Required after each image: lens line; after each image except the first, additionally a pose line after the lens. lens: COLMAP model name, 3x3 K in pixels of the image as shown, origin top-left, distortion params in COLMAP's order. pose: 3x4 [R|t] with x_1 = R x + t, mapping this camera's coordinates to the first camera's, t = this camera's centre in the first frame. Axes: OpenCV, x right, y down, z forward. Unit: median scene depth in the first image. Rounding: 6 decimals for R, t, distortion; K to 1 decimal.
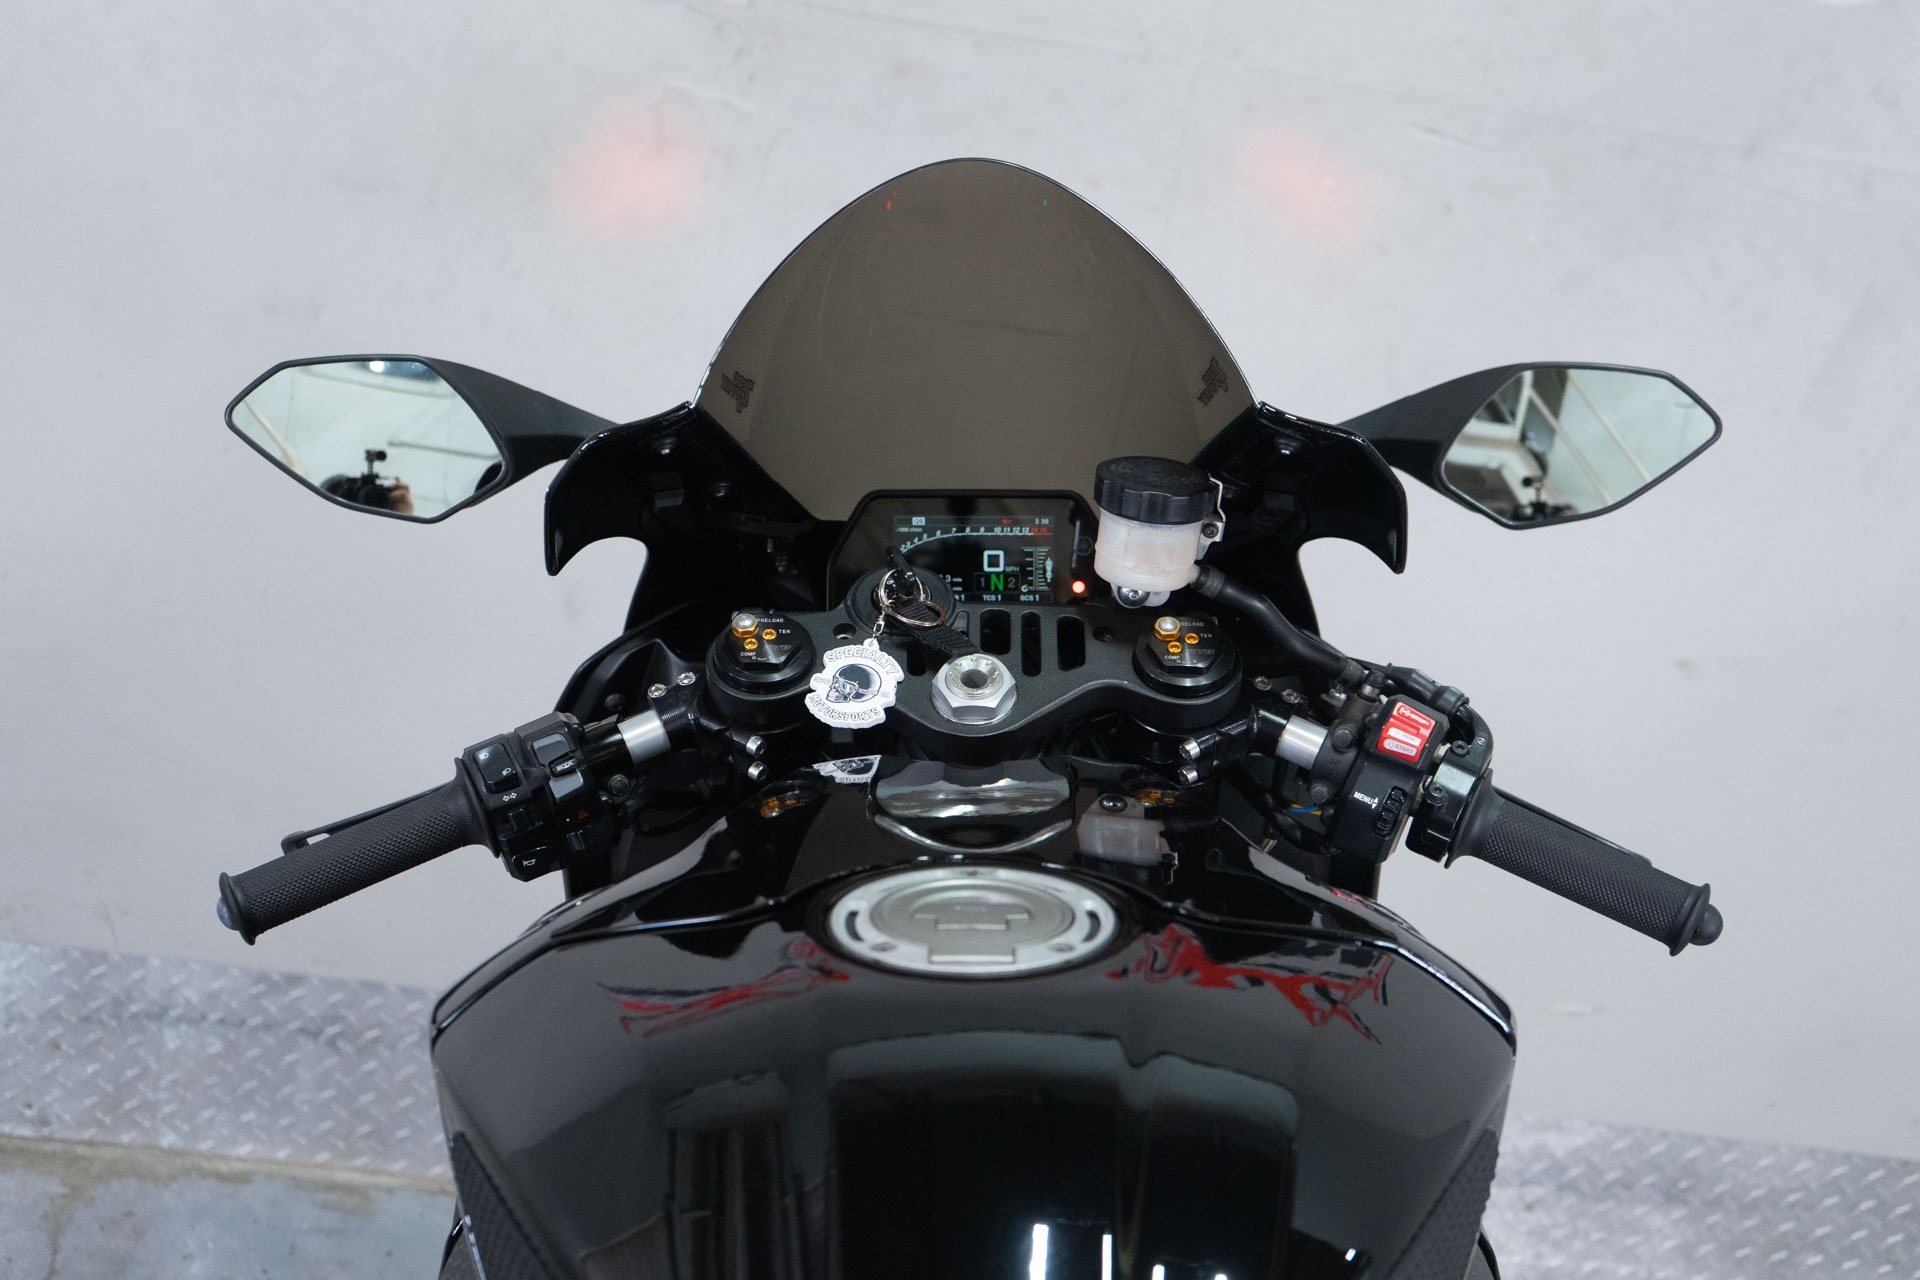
lens RADIAL K [[2658.0, 0, 960.0], [0, 2658.0, 640.0], [0, 0, 1]] dist [0.032792, 0.024777]
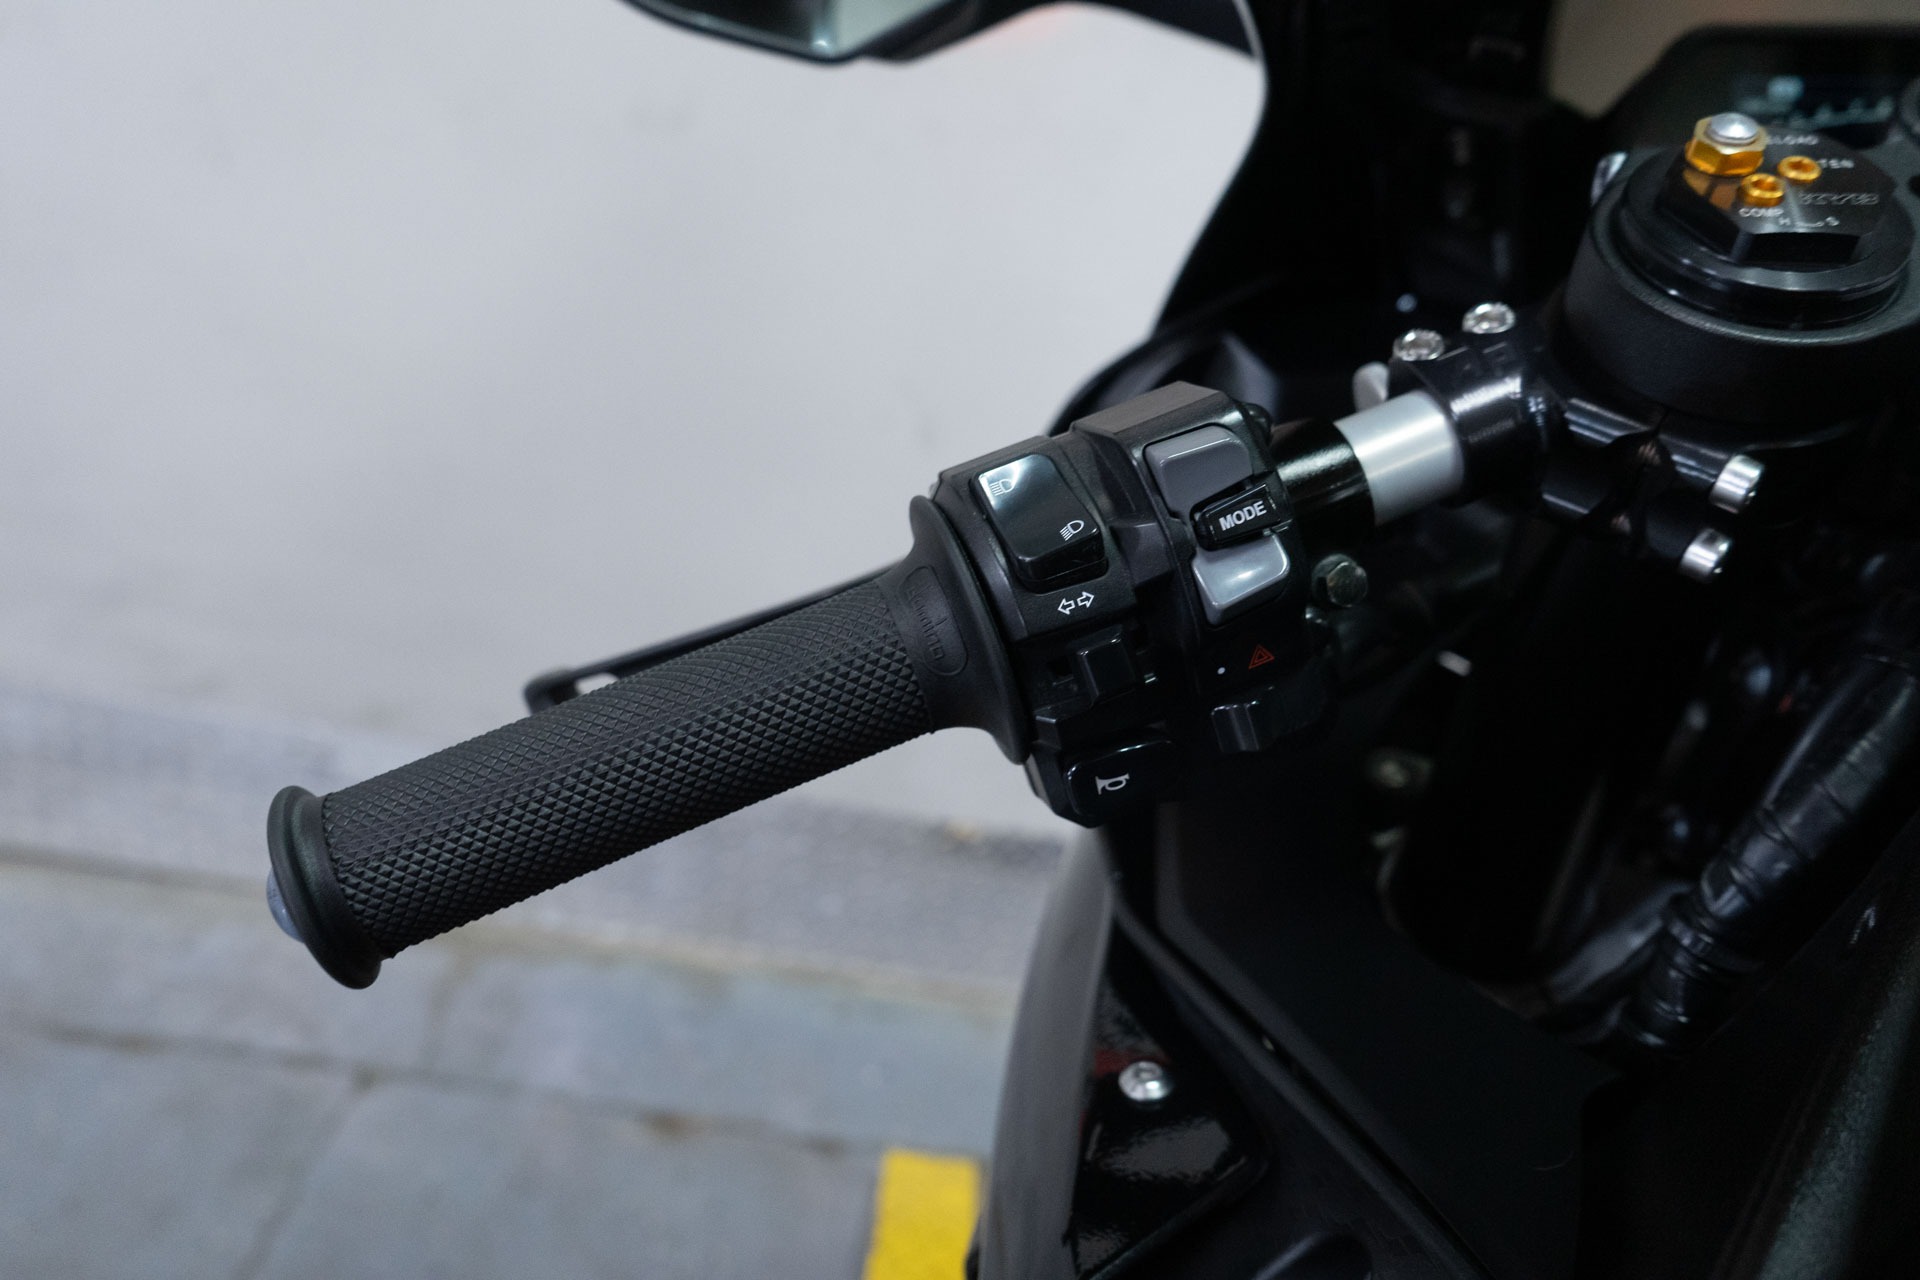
lens RADIAL K [[1550.3, 0, 960.0], [0, 1550.3, 640.0], [0, 0, 1]] dist [-0.004746, -0.002112]
pose [[0.996709, 0.030135, -0.075258, -0.168707], [-0.025276, 0.997585, 0.064700, 0.050987], [0.077026, -0.062585, 0.995063, 0.793043]]
